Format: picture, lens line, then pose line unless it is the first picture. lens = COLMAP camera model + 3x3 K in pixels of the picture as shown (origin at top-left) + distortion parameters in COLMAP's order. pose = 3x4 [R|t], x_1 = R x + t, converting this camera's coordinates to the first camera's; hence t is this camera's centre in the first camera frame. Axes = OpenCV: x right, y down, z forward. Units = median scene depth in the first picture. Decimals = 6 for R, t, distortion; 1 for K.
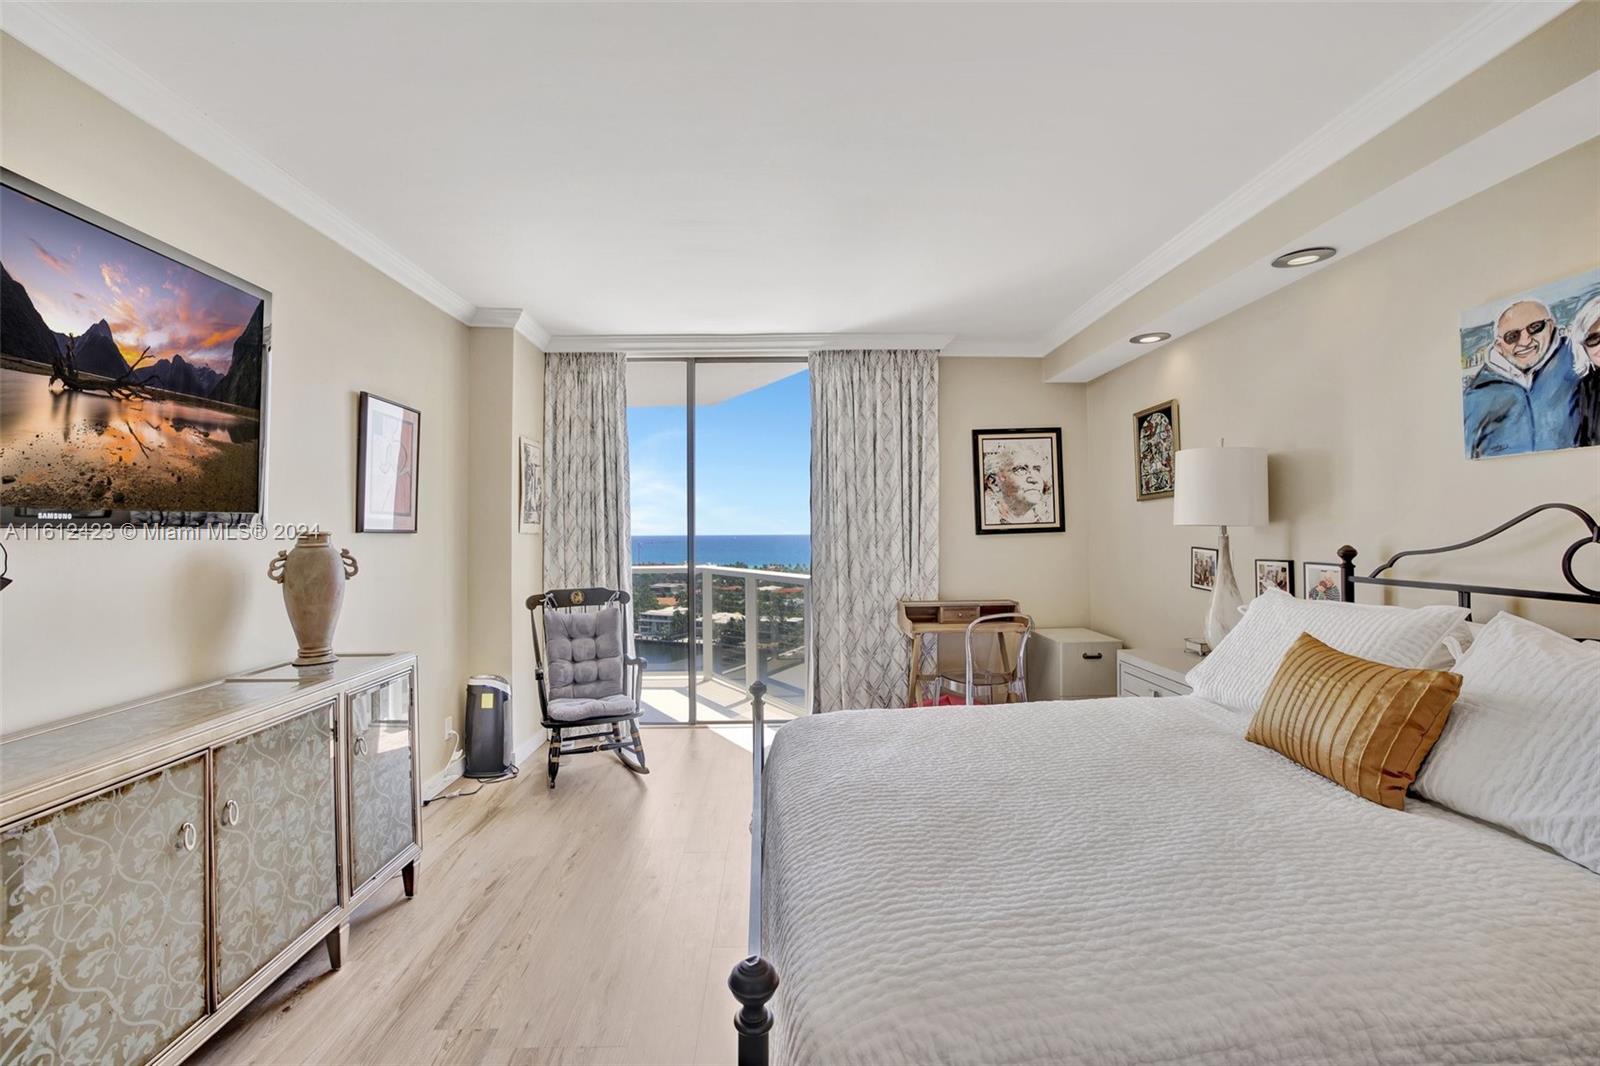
lens RADIAL K [[688.6, 0, 795.6], [0, 688.6, 525.5], [0, 0, 1]] dist [-0.042299, 0.013634]
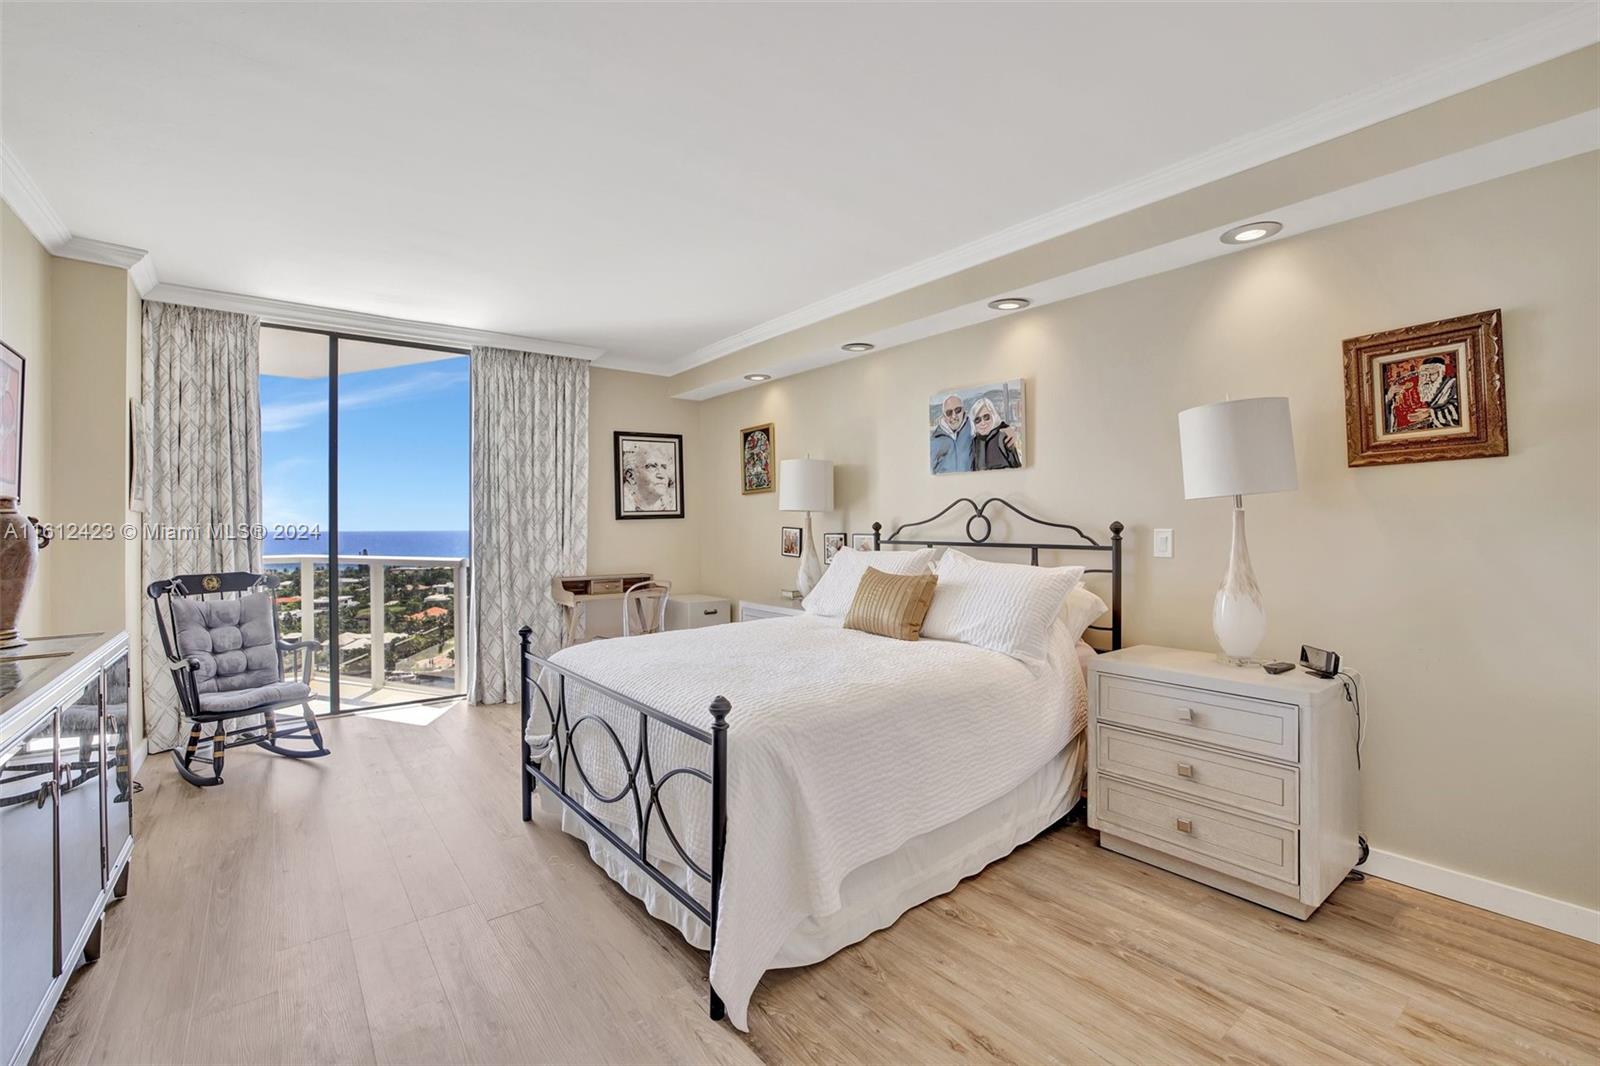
lens RADIAL K [[688.6, 0, 801.0], [0, 688.6, 526.1], [0, 0, 1]] dist [-0.042299, 0.013634]
pose [[0.801647, 0.003946, 0.597785, -0.232647], [-0.007322, 0.999968, 0.003219, 0.022124], [-0.597754, -0.006957, 0.801650, -0.173746]]
